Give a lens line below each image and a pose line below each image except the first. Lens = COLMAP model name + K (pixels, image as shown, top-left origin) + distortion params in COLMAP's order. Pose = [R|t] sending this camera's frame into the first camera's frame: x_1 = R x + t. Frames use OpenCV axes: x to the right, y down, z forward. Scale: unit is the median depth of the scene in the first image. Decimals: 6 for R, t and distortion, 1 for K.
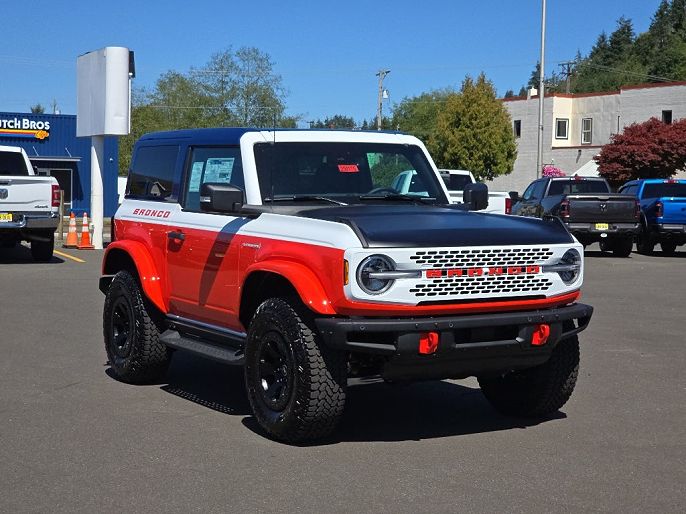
lens RADIAL K [[1330.8, 0, 343.0], [0, 1330.8, 257.0], [0, 0, 1]] dist [-0.067649, -0.027903]
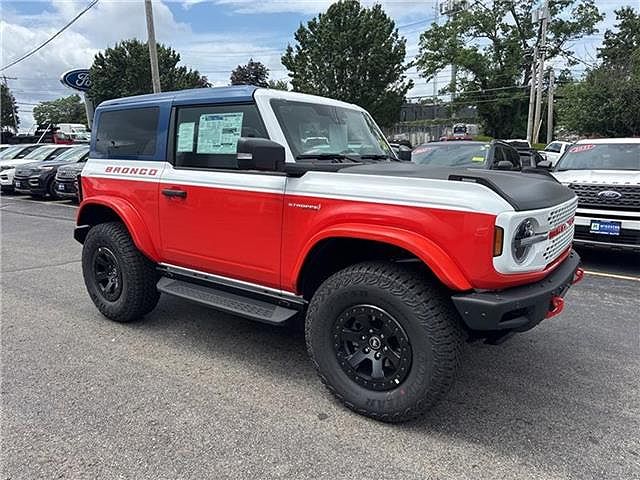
lens RADIAL K [[435.4, 0, 311.0], [0, 435.4, 242.7], [0, 0, 1]] dist [0.010387, -0.000452]
pose [[0.903843, -0.082860, 0.419765, -0.213193], [0.023629, 0.989238, 0.144392, -0.029543], [-0.427212, -0.120589, 0.896074, 0.779241]]
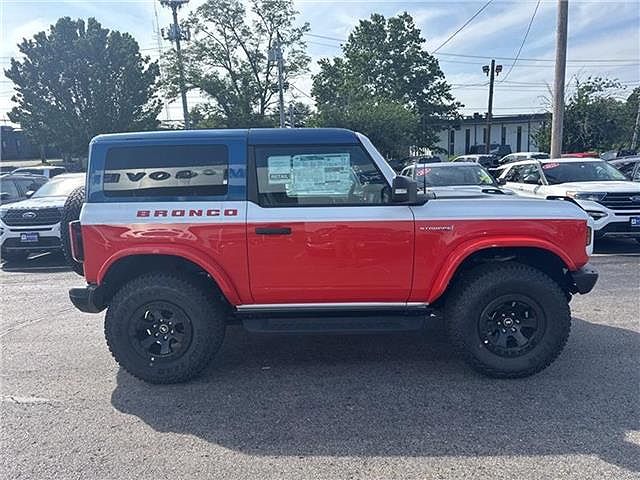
lens RADIAL K [[432.7, 0, 320.0], [0, 432.7, 240.0], [0, 0, 1]] dist [0.047805, -0.057329]
pose [[0.535719, -0.147423, 0.831427, -0.476626], [0.085445, 0.989052, 0.120317, -0.057482], [-0.840062, 0.006585, 0.542451, 0.950806]]
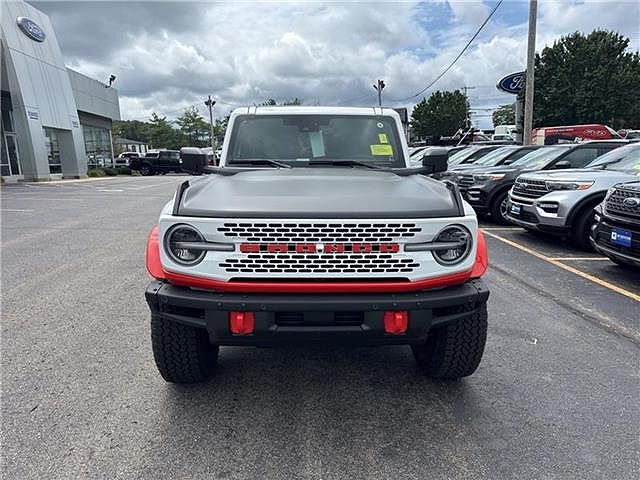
lens RADIAL K [[432.7, 0, 320.0], [0, 432.7, 240.0], [0, 0, 1]] dist [0.047805, -0.057329]
pose [[0.871630, 0.094804, -0.480910, 0.243232], [-0.029016, 0.989377, 0.142450, -0.034767], [0.489306, -0.110210, 0.865121, 0.758560]]
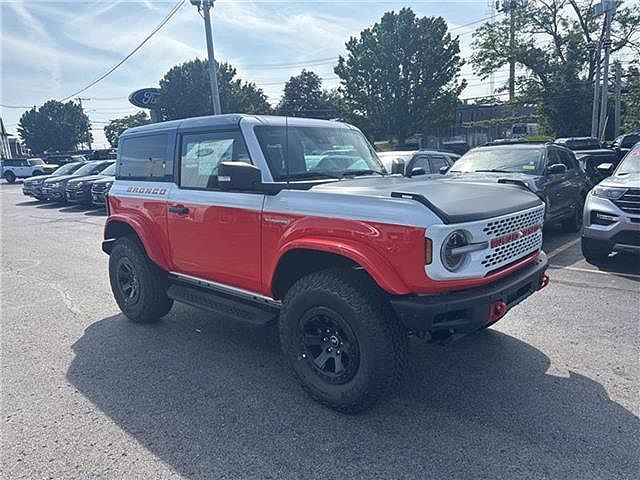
lens RADIAL K [[432.7, 0, 320.0], [0, 432.7, 240.0], [0, 0, 1]] dist [0.047805, -0.057329]
pose [[0.941892, -0.088001, 0.324184, -0.163052], [0.051254, 0.991424, 0.120212, -0.036238], [-0.331983, -0.096611, 0.938325, 0.716318]]
